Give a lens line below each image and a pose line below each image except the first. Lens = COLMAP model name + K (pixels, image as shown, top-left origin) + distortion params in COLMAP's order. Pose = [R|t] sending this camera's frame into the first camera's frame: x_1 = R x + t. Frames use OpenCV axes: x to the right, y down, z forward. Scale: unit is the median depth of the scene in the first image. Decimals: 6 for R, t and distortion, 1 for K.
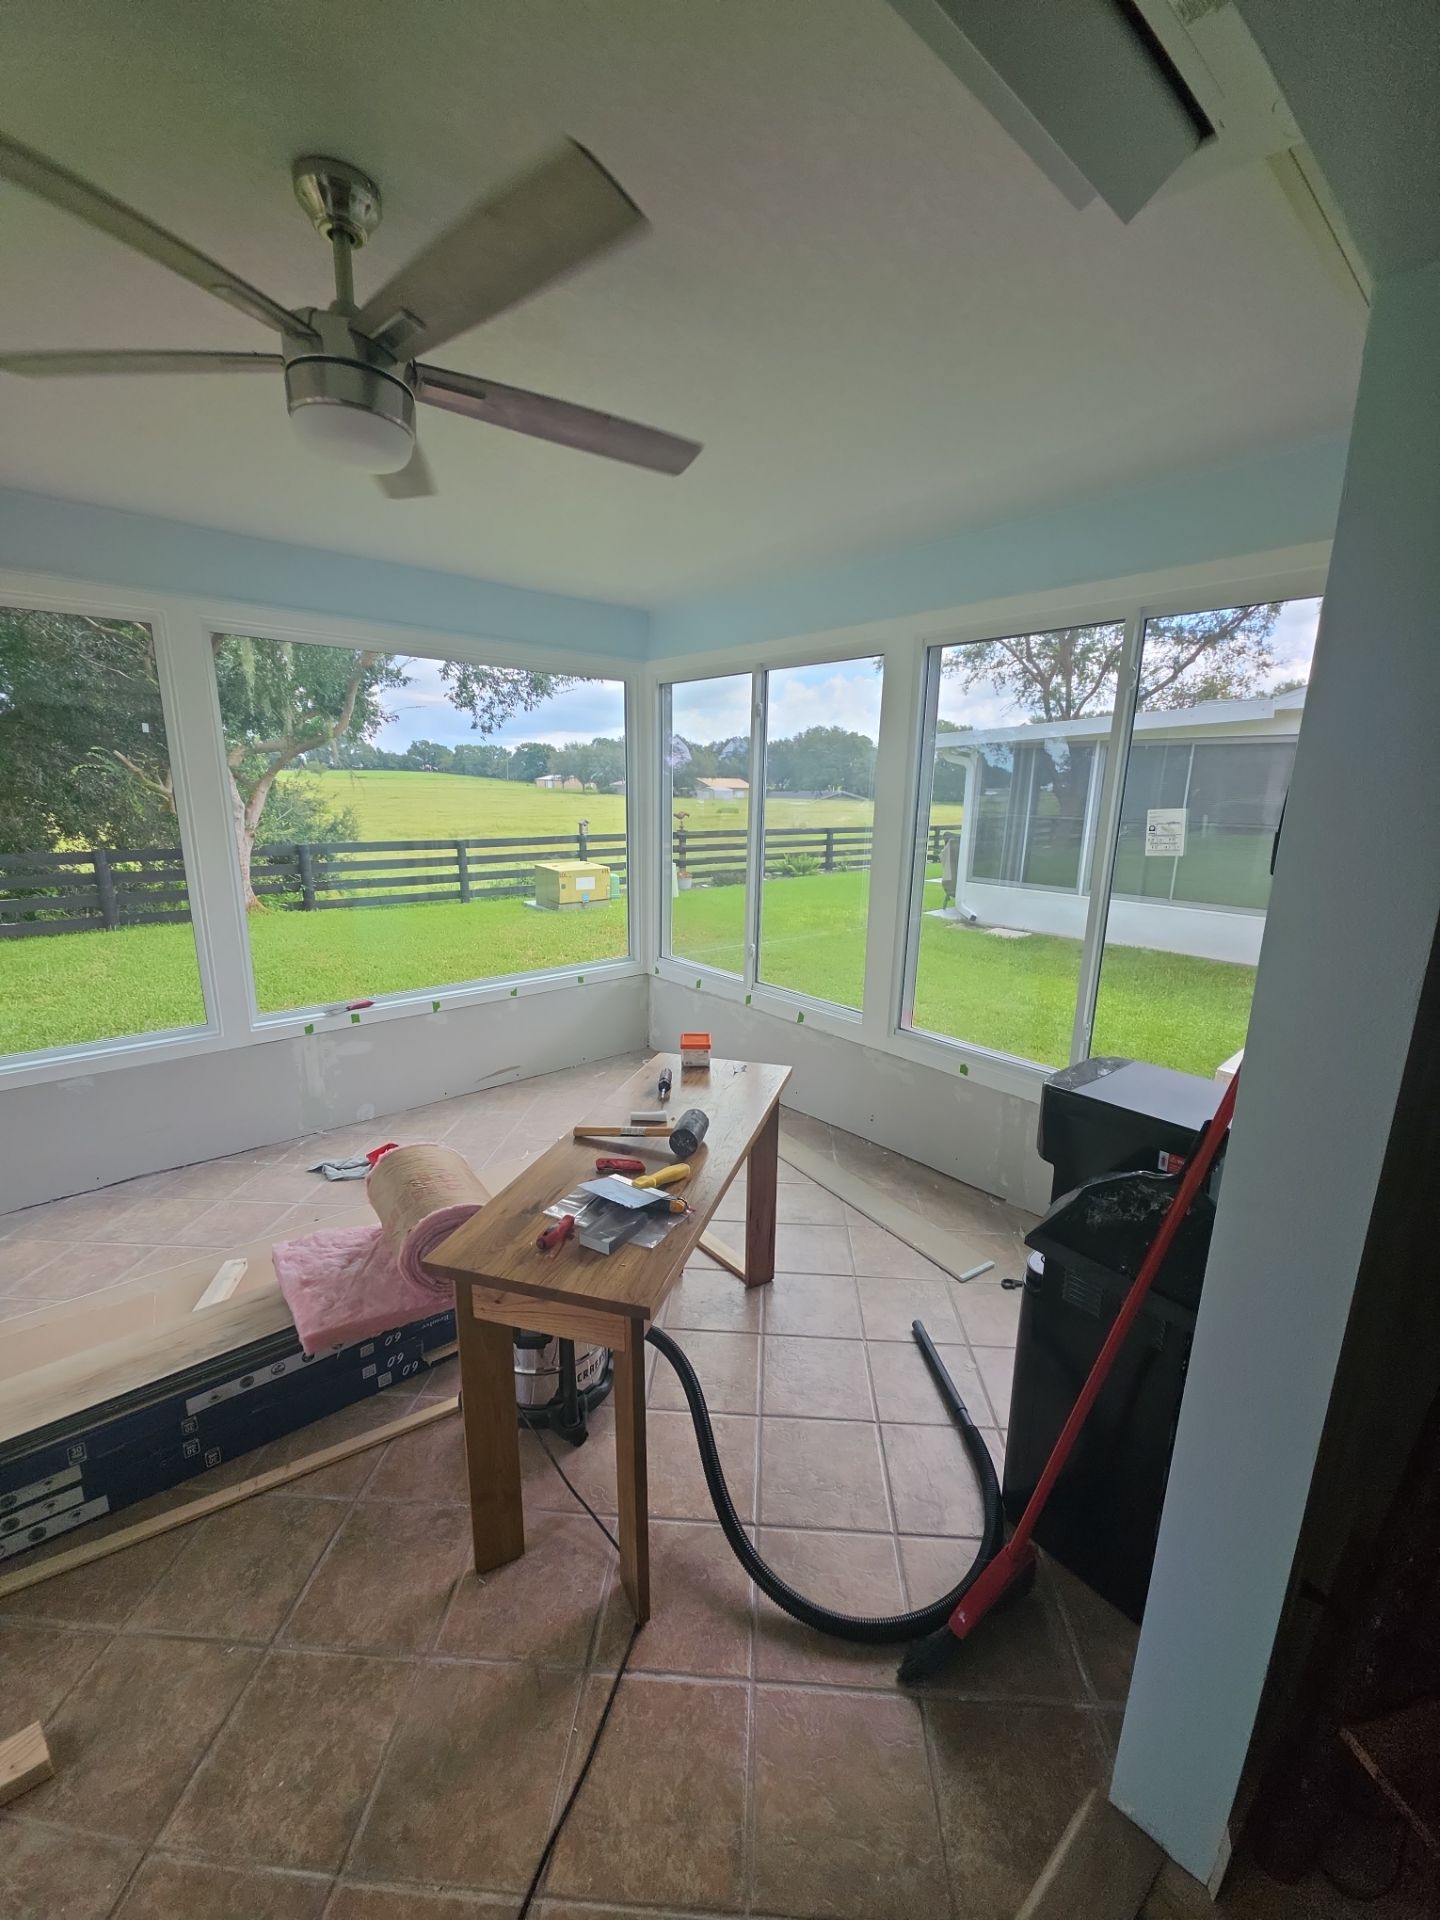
lens RADIAL K [[758.9, 0, 731.0], [0, 758.9, 955.3], [0, 0, 1]] dist [0.007957, -0.004899]
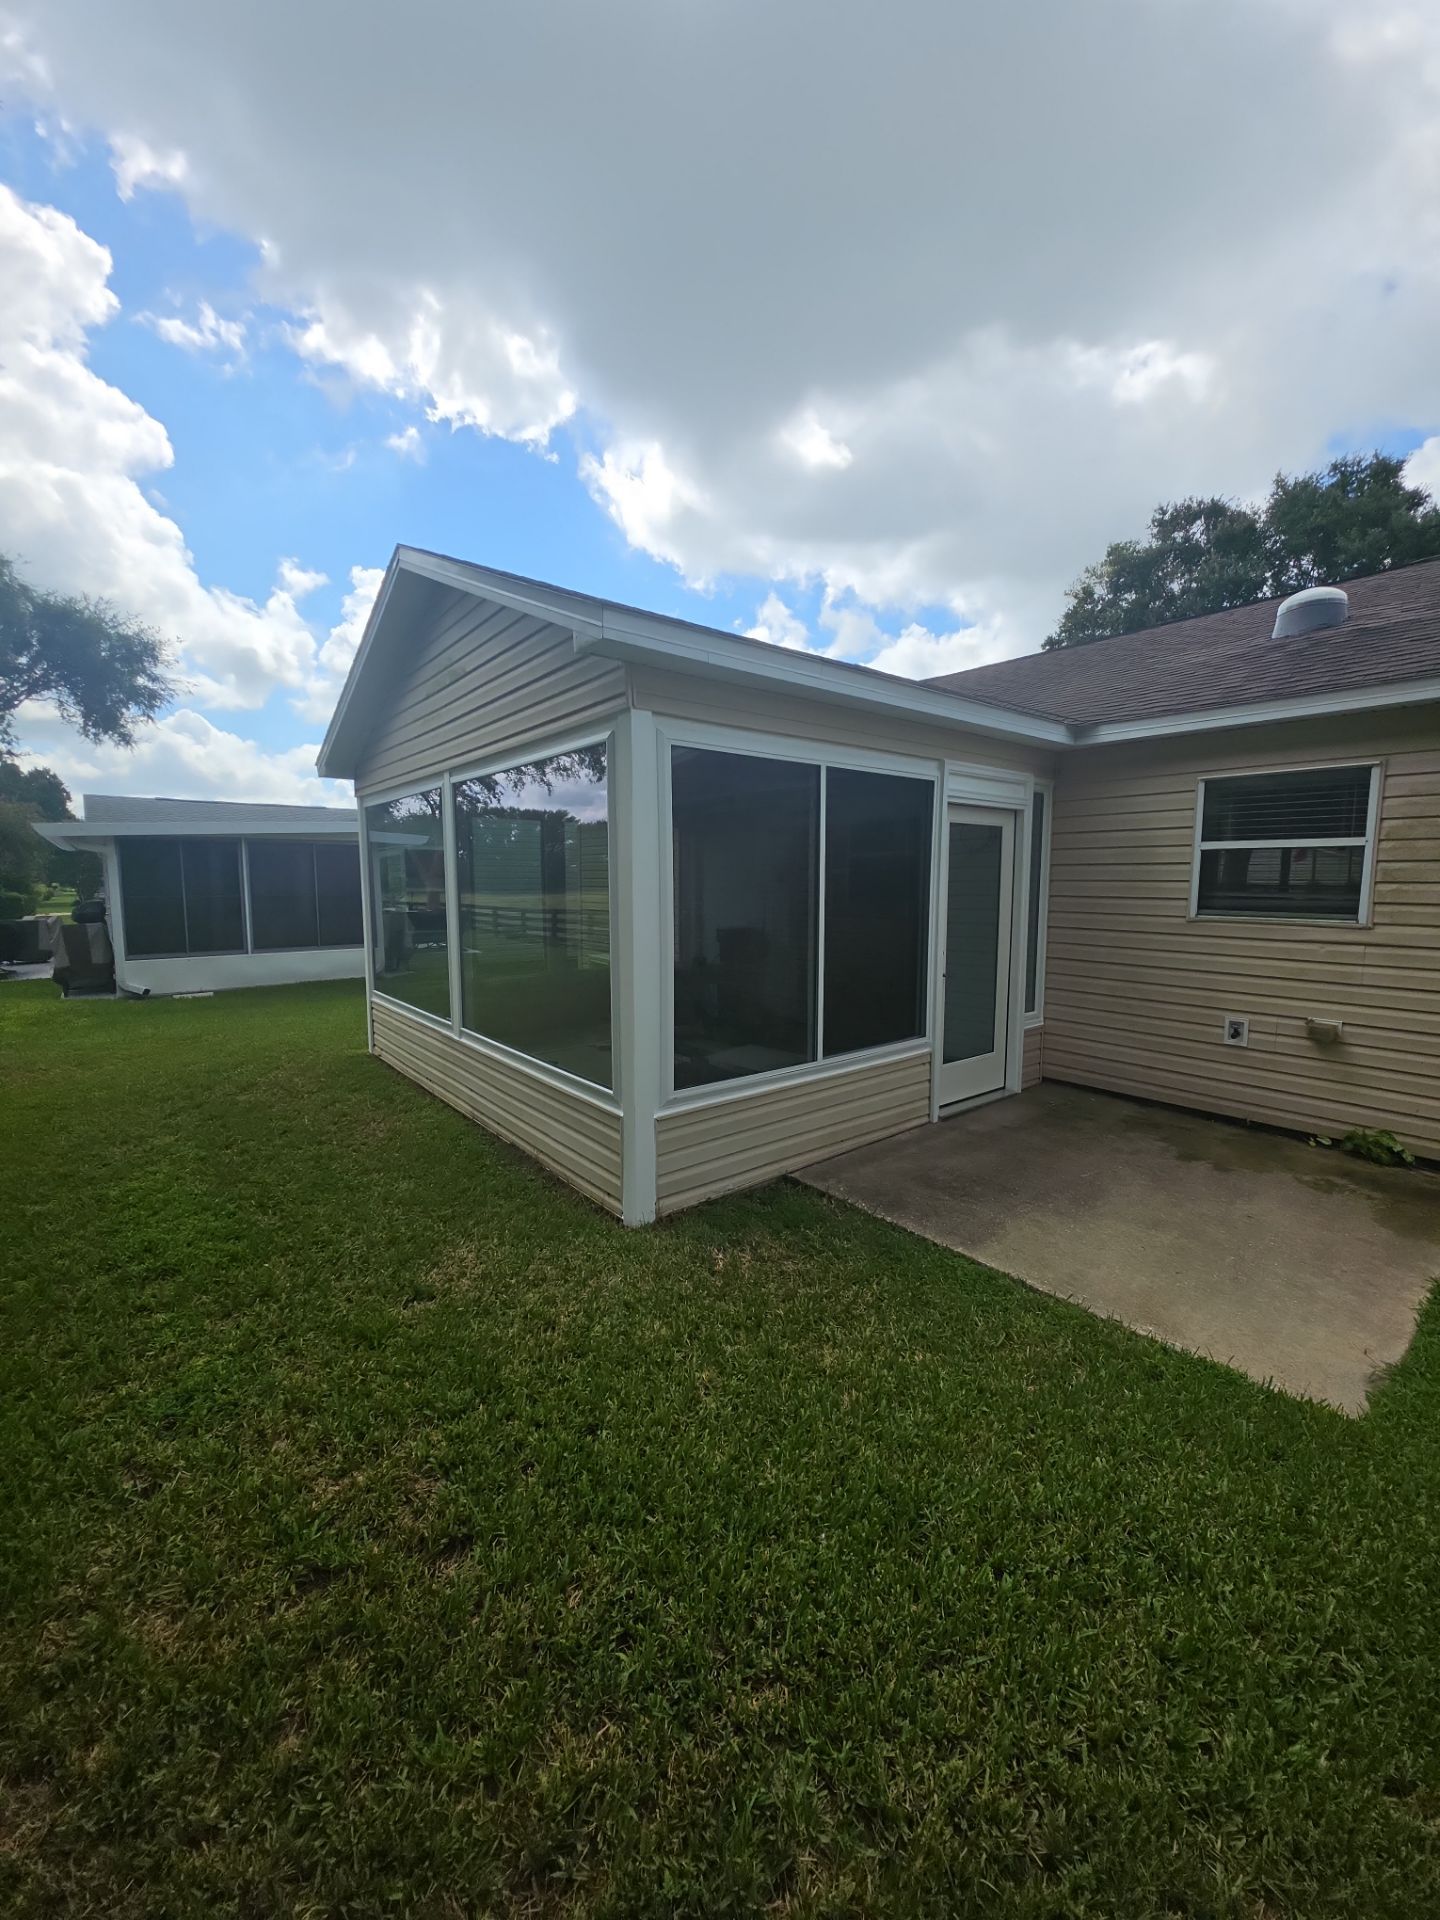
lens RADIAL K [[758.9, 0, 729.2], [0, 758.9, 955.1], [0, 0, 1]] dist [0.007957, -0.004899]
pose [[0.037970, -0.116789, 0.992431, -0.729081], [0.220145, 0.969724, 0.105694, -0.032301], [-0.974728, 0.214466, 0.062531, 0.111920]]
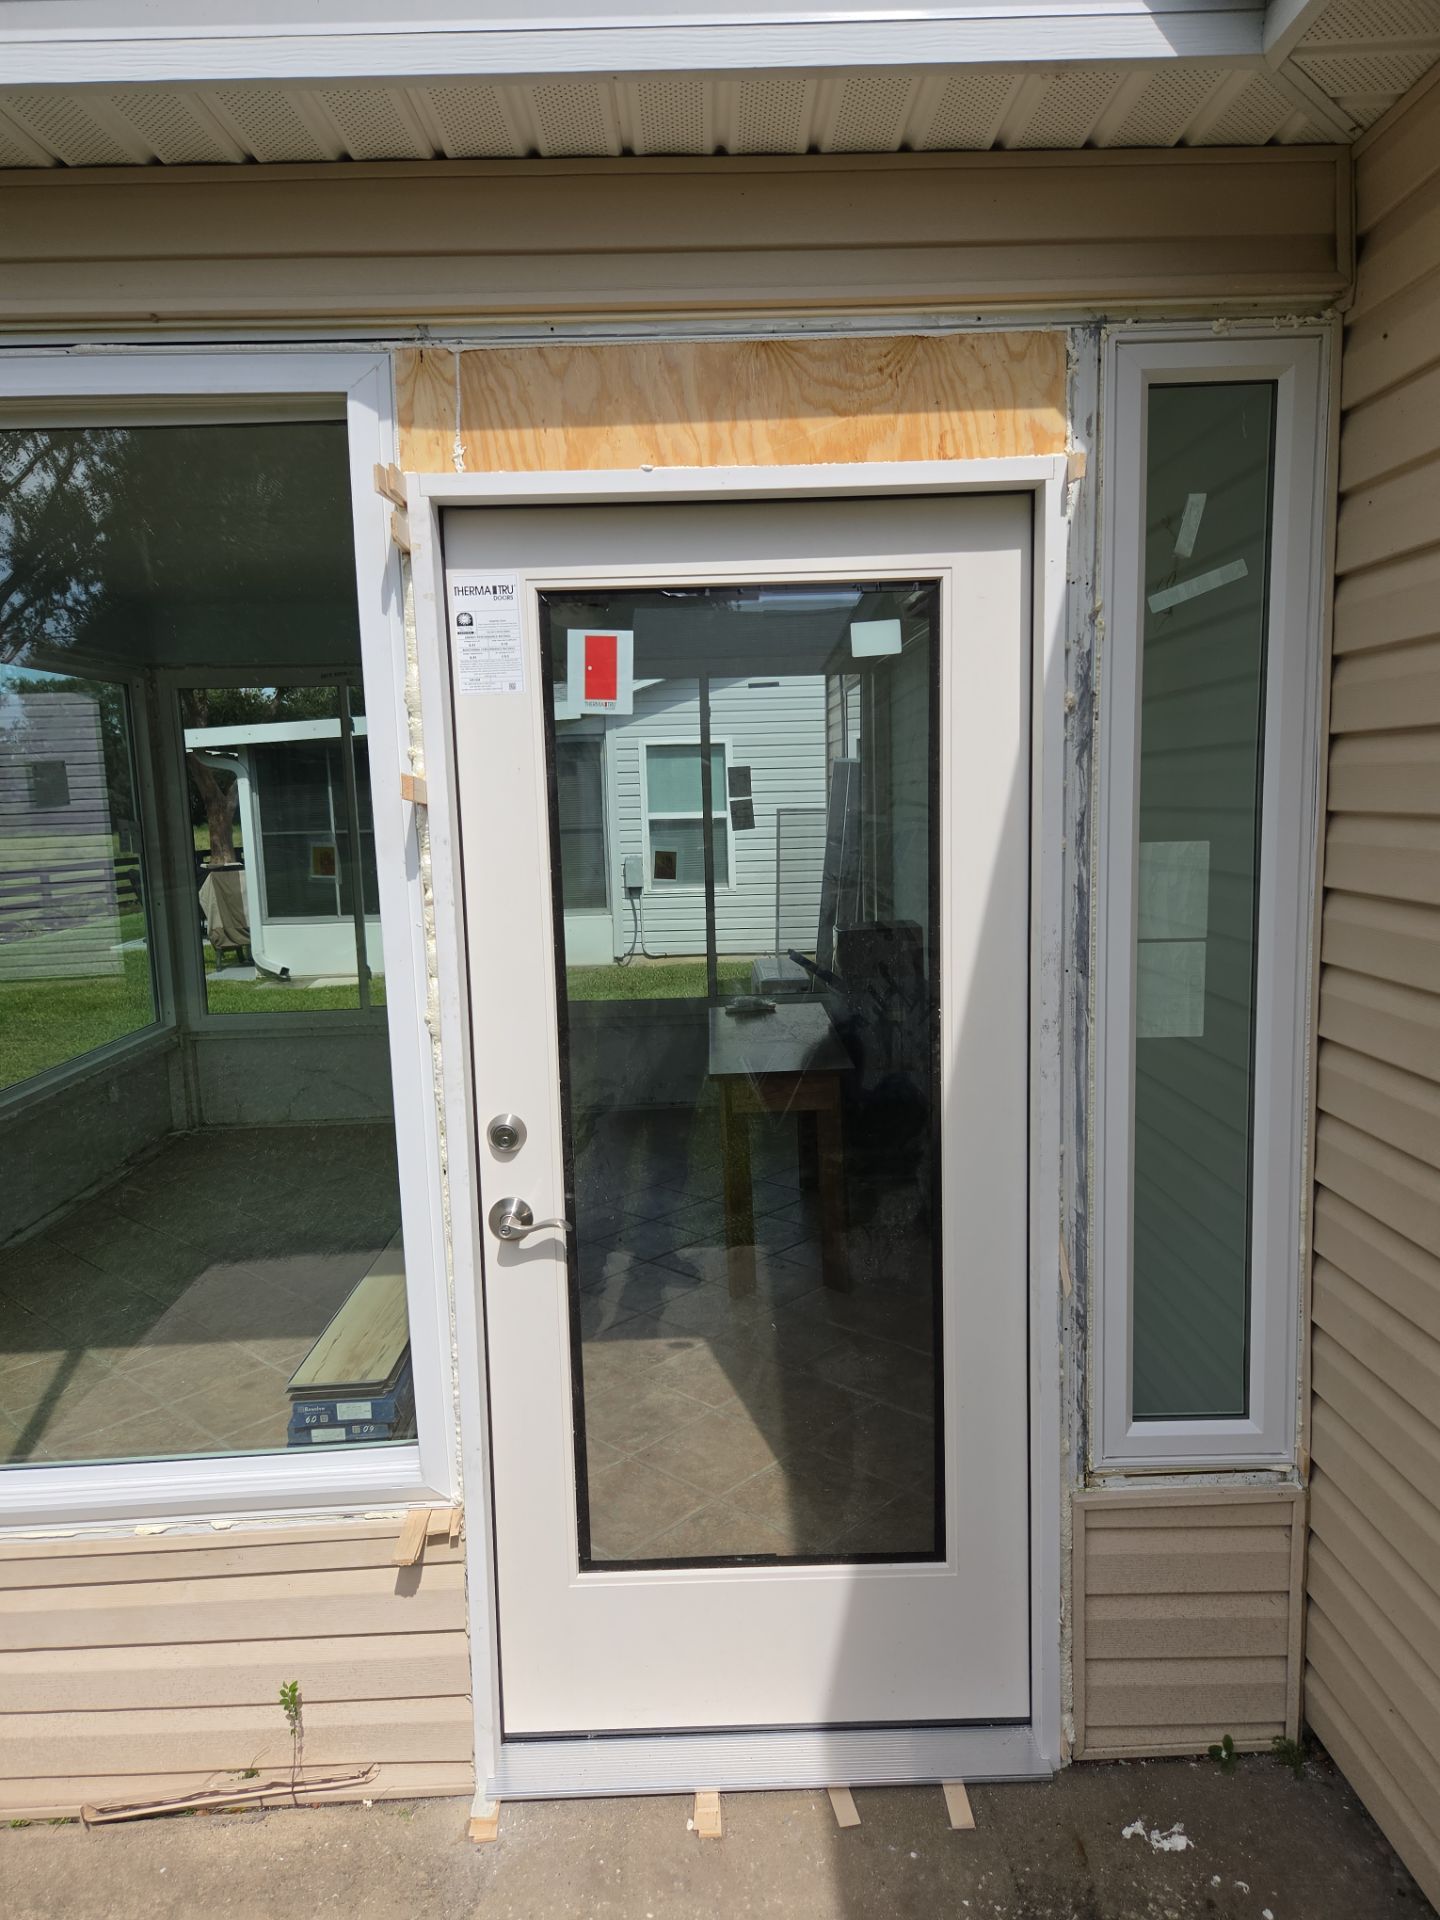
lens RADIAL K [[1282.7, 0, 727.1], [0, 1282.7, 965.5], [0, 0, 1]] dist [0.068953, -0.052085]
pose [[0.641784, -0.139818, 0.754032, -0.362013], [0.206581, 0.978414, 0.005597, 0.028553], [-0.738538, 0.152177, 0.656814, -0.156419]]
